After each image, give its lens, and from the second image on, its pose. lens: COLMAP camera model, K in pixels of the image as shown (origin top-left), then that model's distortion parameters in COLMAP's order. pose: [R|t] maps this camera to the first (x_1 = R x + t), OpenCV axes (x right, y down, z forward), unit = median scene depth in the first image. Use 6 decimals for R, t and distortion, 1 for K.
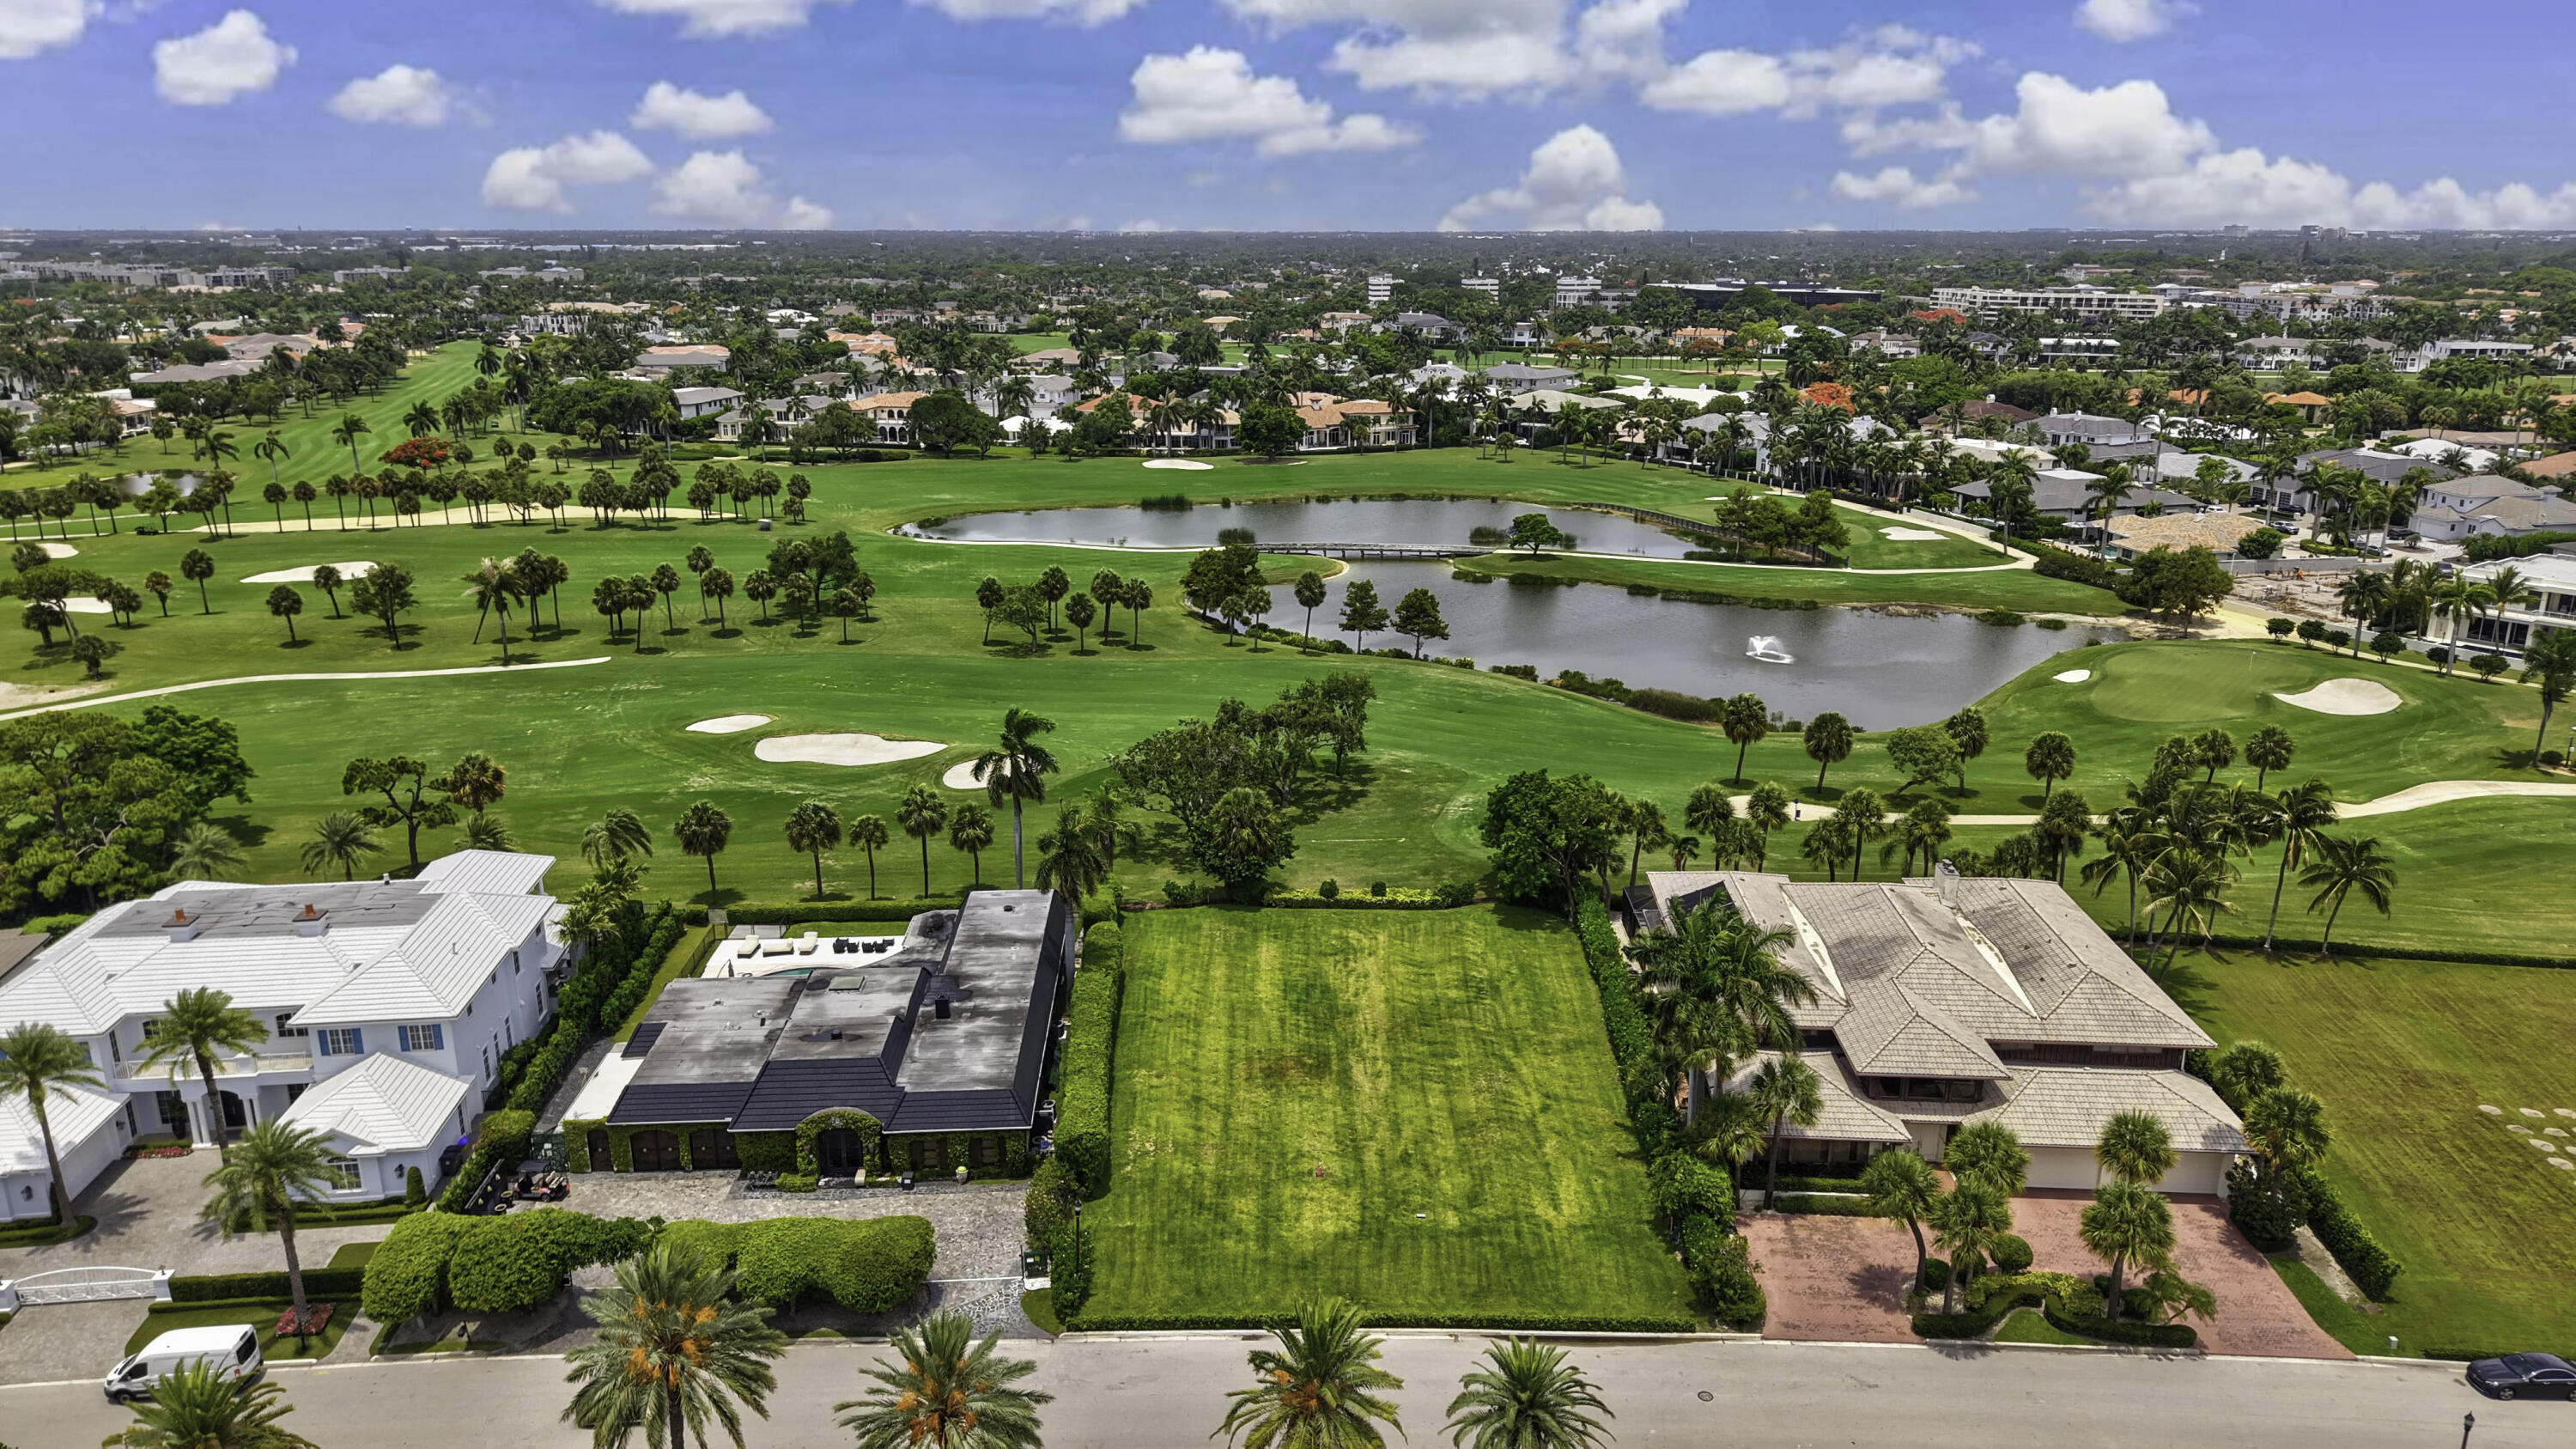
lens RADIAL K [[1715.0, 0, 1288.0], [0, 1715.0, 724.5], [0, 0, 1]] dist [0.064597, -0.087137]
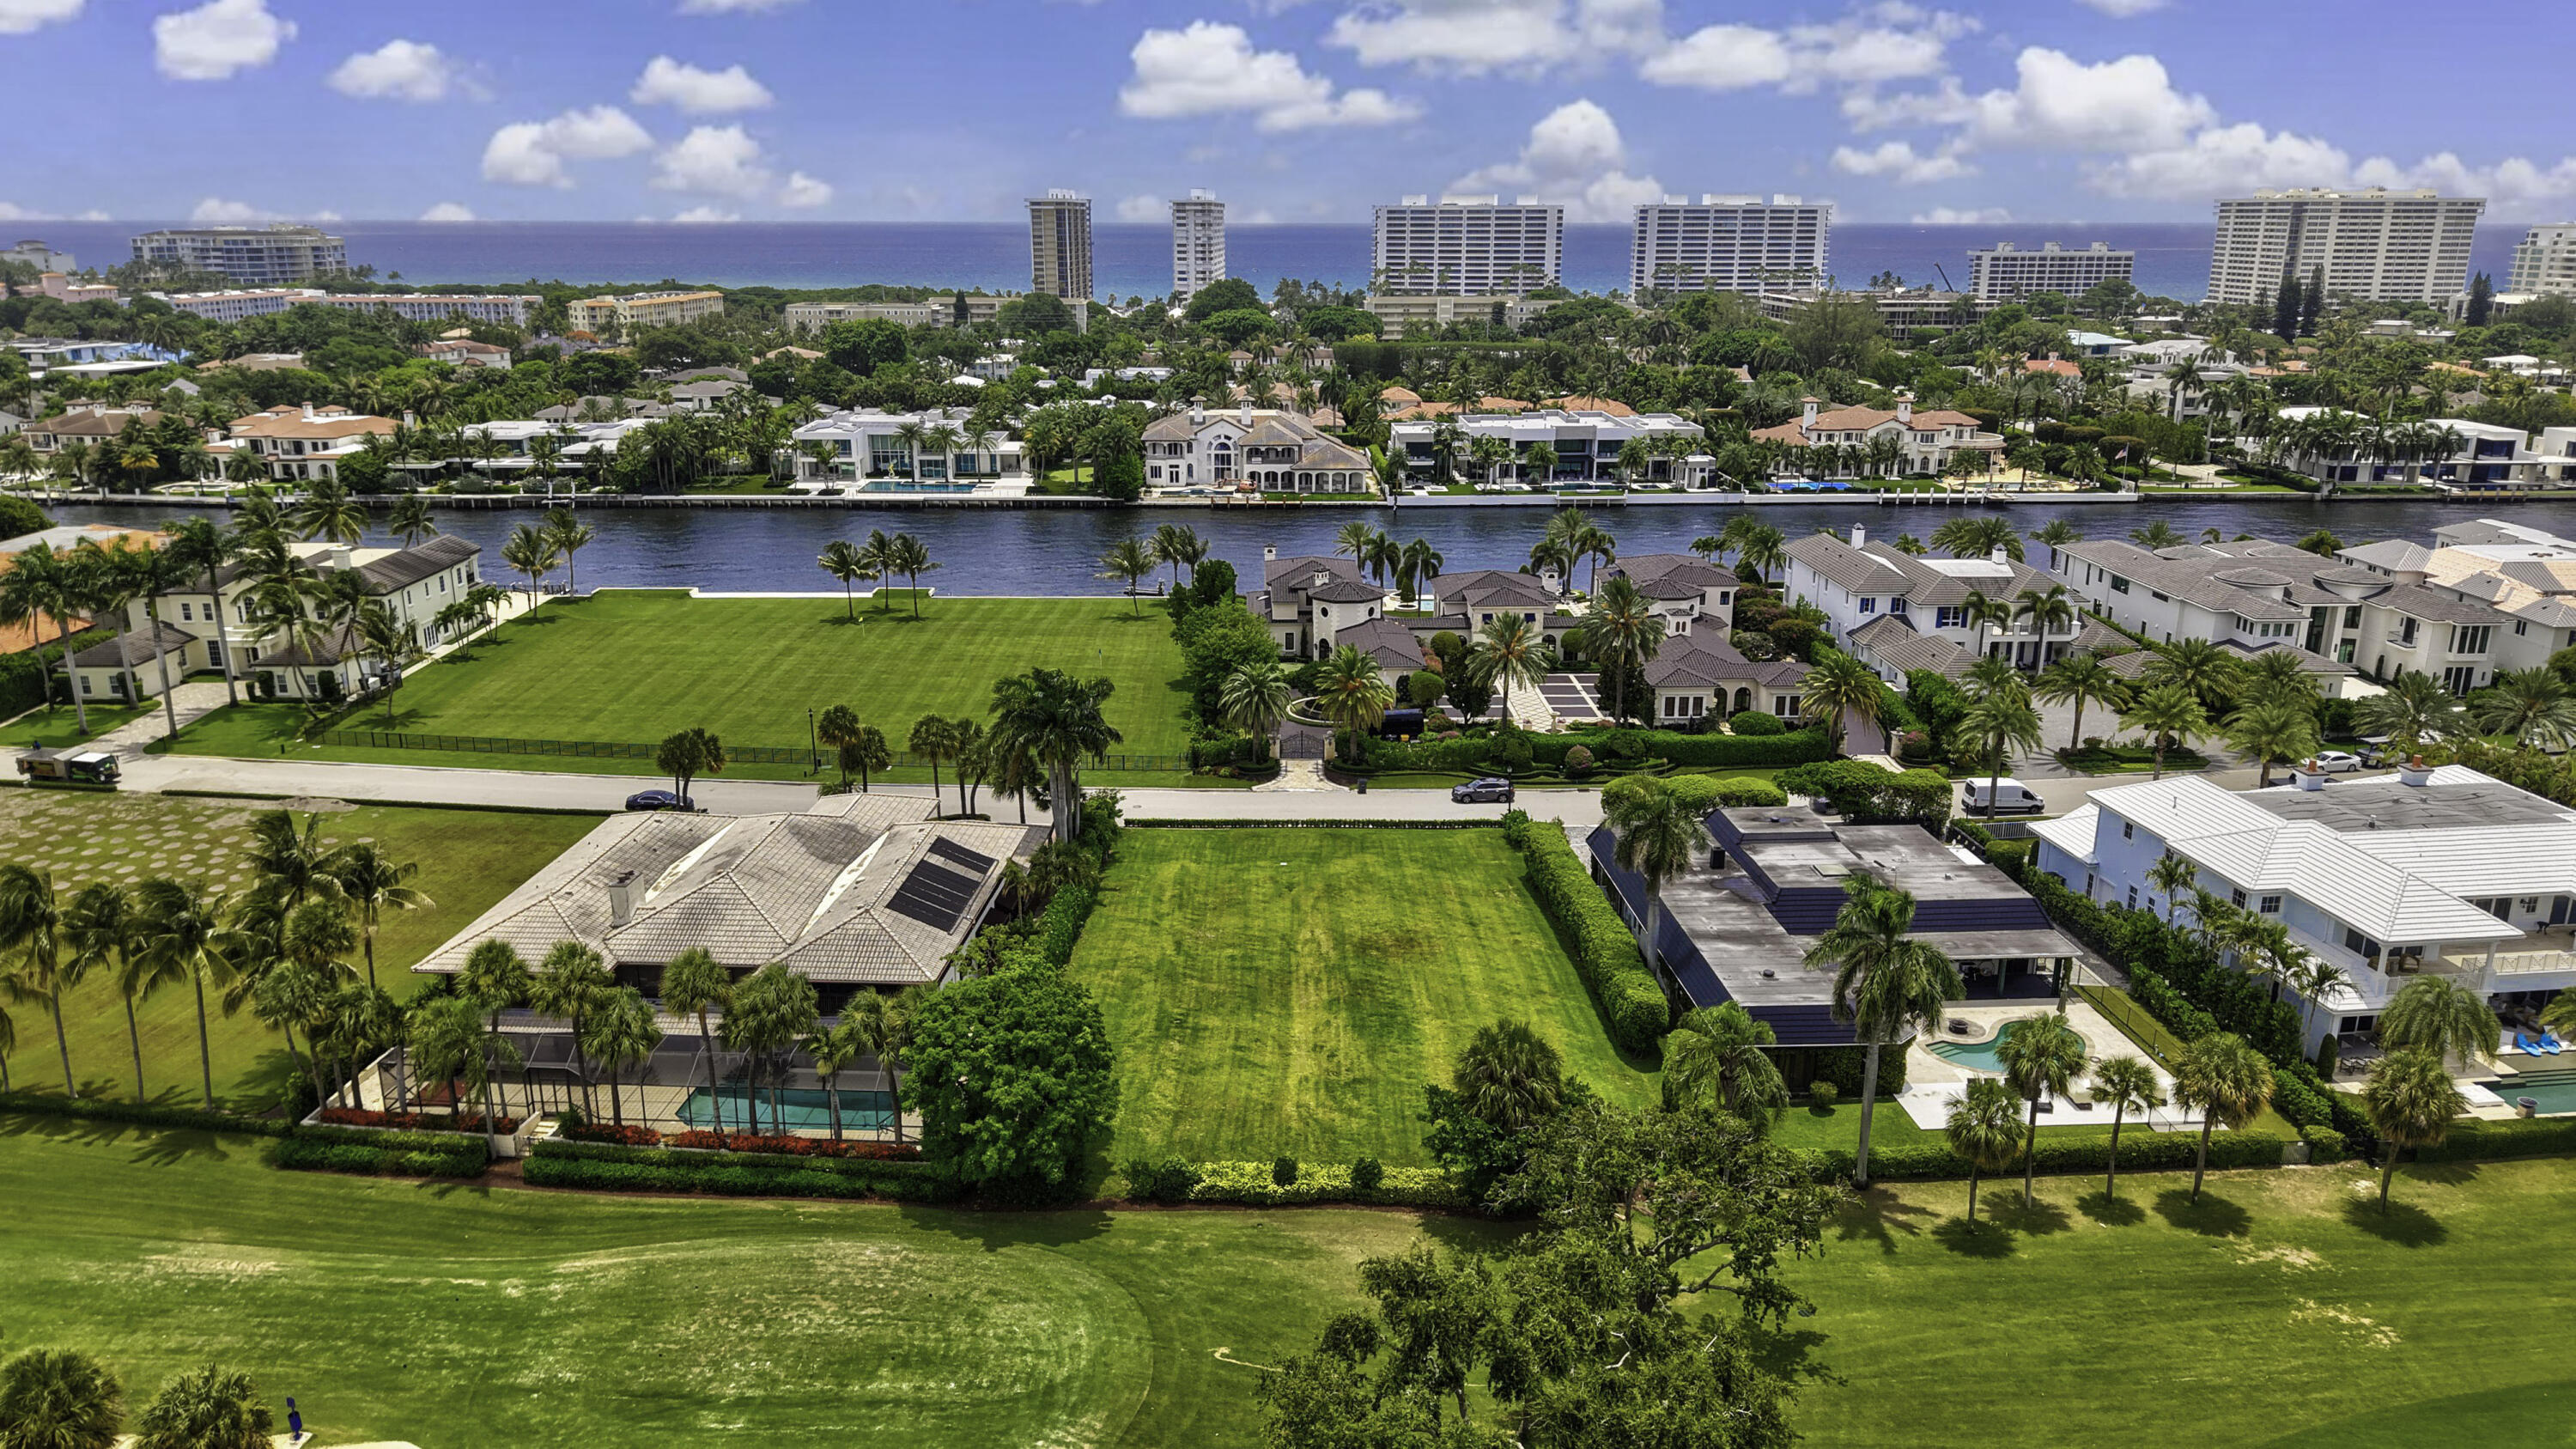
lens RADIAL K [[1752.2, 0, 1286.5], [0, 1752.2, 735.0], [0, 0, 1]] dist [0.065002, -0.075775]
pose [[-0.999977, -0.001293, -0.006661, 0.062865], [-0.004678, 0.842513, 0.538655, -0.412338], [0.004916, 0.538674, -0.842500, 1.586757]]
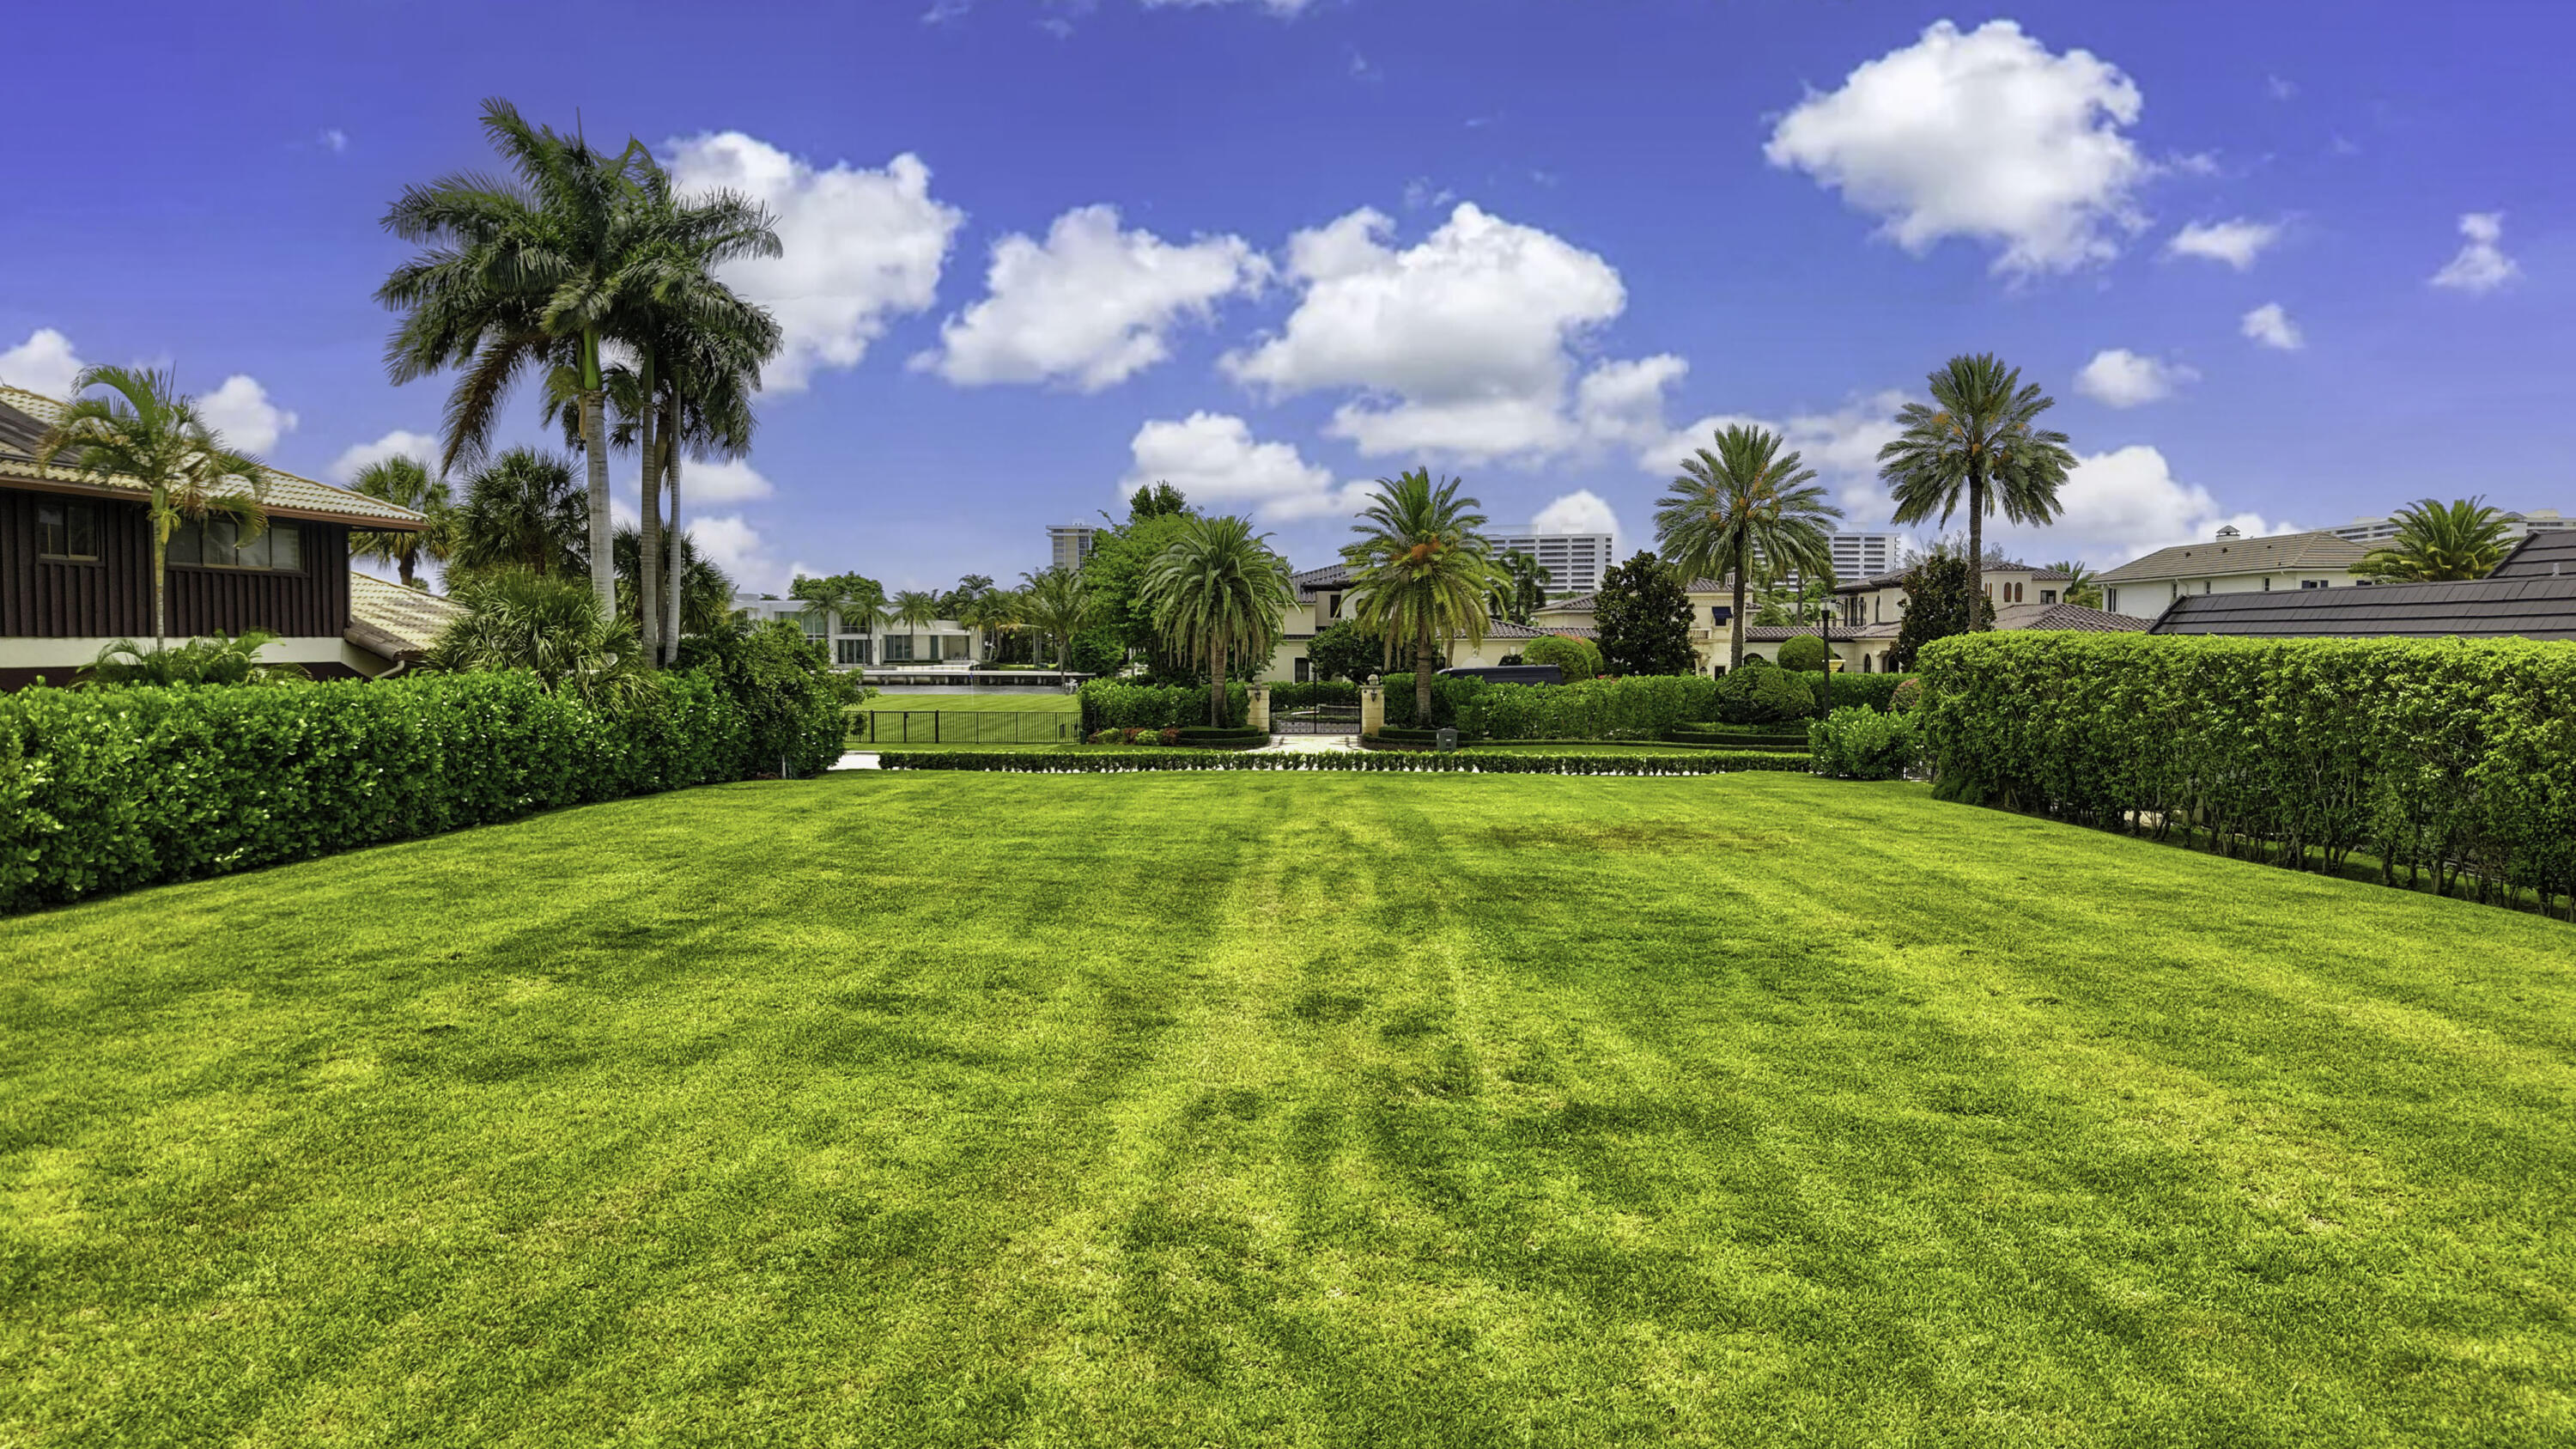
lens RADIAL K [[1752.2, 0, 1286.5], [0, 1752.2, 735.0], [0, 0, 1]] dist [0.065002, -0.075775]
pose [[-0.999875, -0.002604, 0.015582, 0.044227], [0.002676, 0.944155, 0.329490, 0.076277], [-0.015570, 0.329490, -0.944031, 1.111110]]
